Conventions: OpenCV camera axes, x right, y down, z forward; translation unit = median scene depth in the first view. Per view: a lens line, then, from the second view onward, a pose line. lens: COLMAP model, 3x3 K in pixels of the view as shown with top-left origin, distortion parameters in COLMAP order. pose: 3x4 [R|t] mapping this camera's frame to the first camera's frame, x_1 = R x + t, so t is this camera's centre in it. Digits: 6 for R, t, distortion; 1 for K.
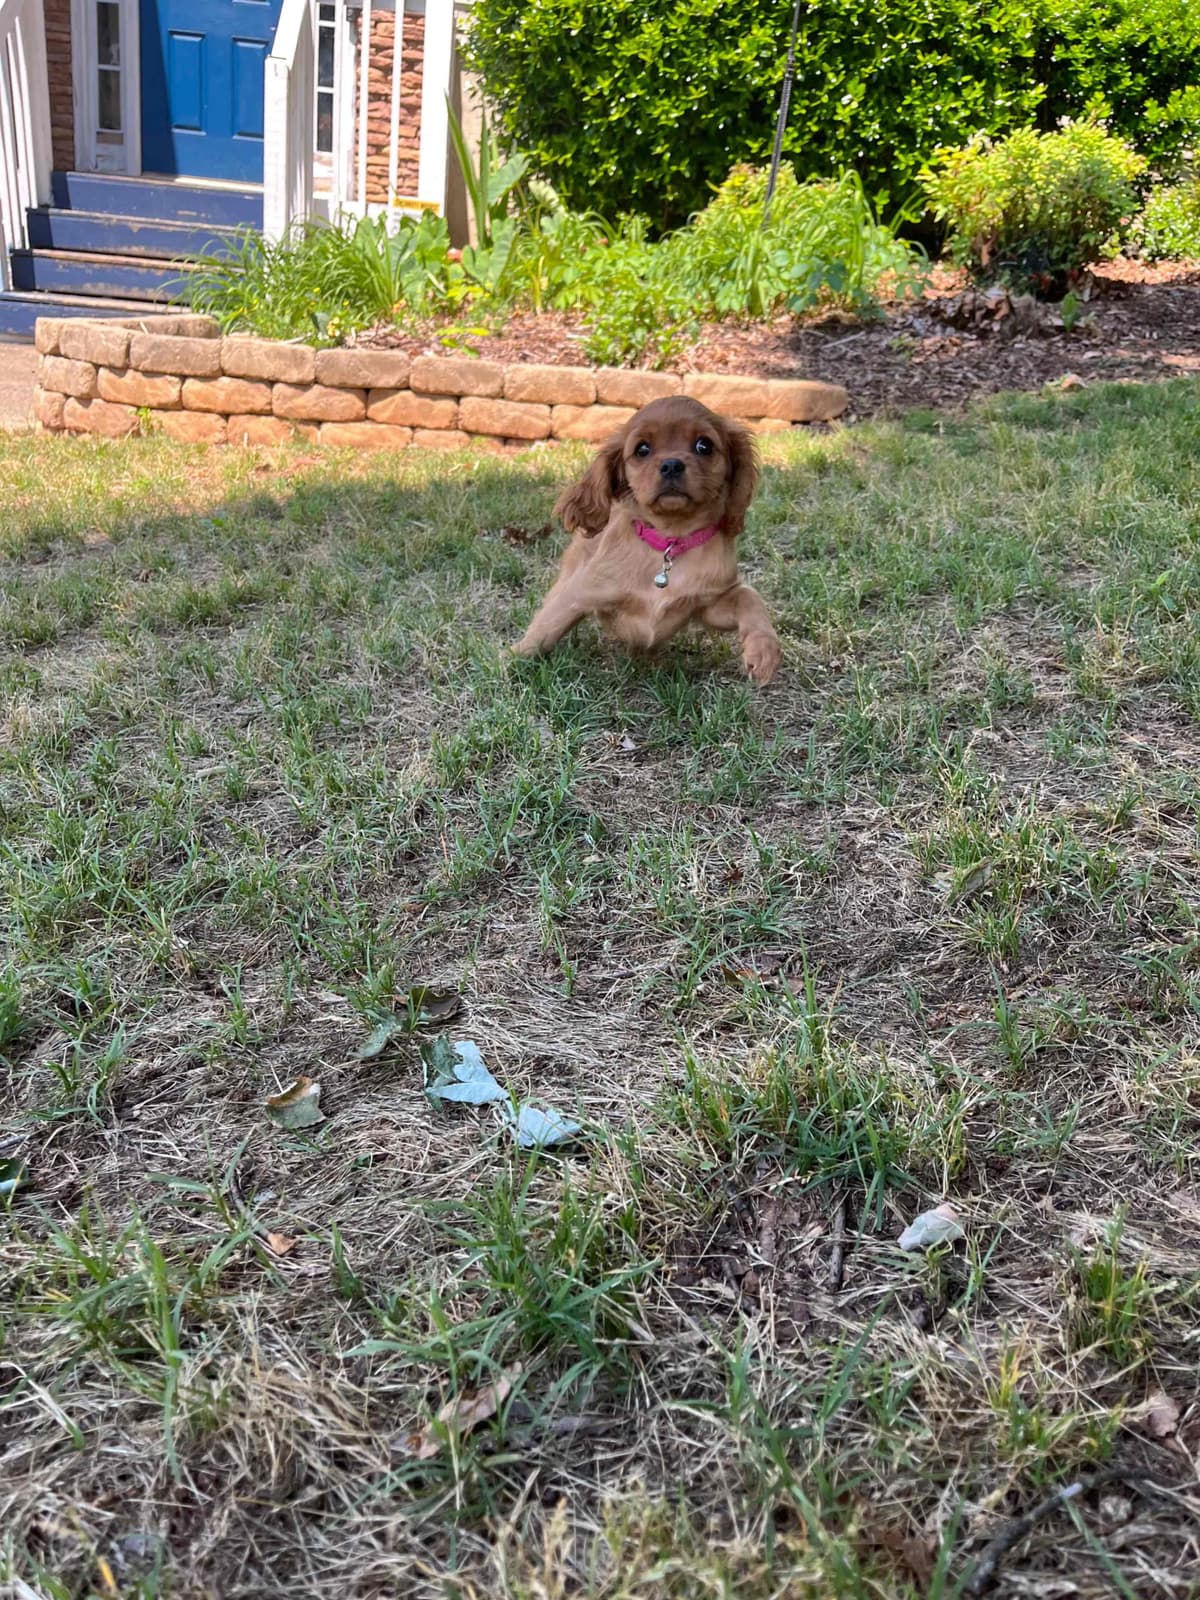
lens RADIAL K [[1227.7, 0, 657.5], [0, 1227.7, 804.5], [0, 0, 1]] dist [0.056173, -0.078817]
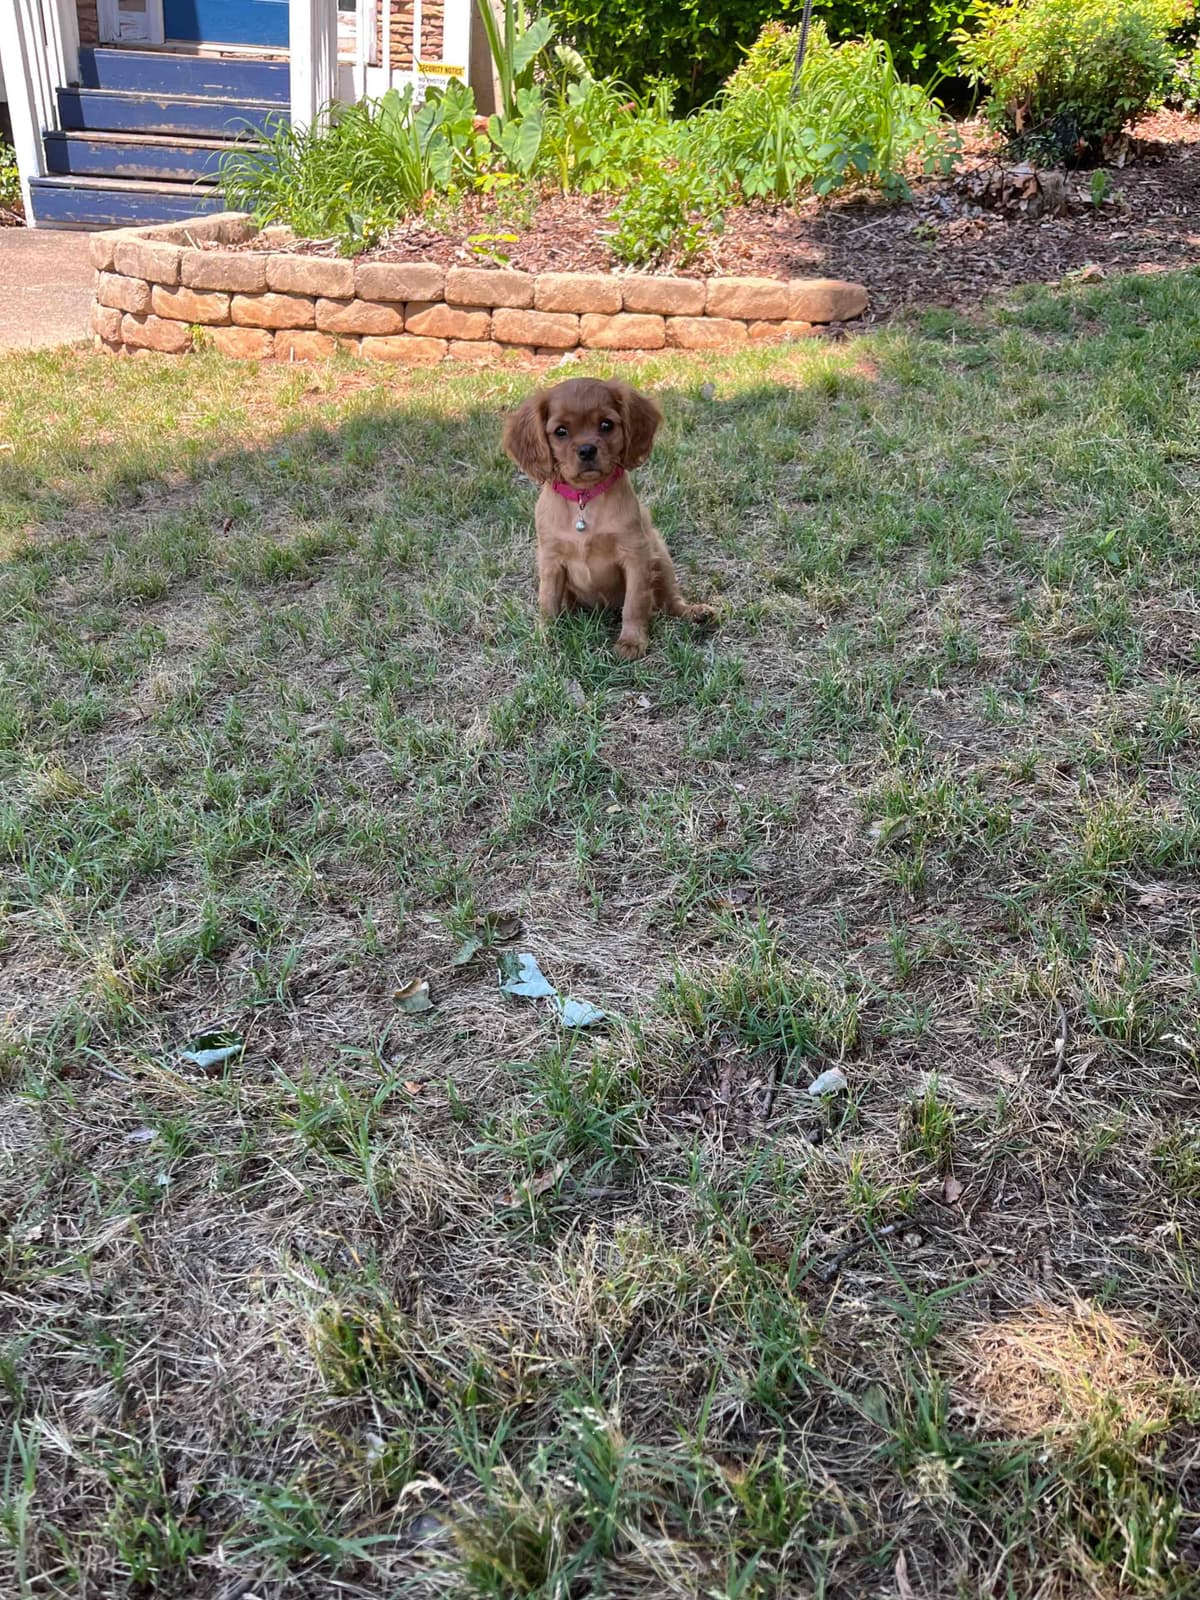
lens RADIAL K [[1227.7, 0, 657.5], [0, 1227.7, 804.5], [0, 0, 1]] dist [0.056173, -0.078817]
pose [[0.999694, 0.003016, -0.024552, 0.020851], [-0.000219, 0.993580, 0.113131, -0.089333], [0.024735, -0.113091, 0.993277, -0.252887]]
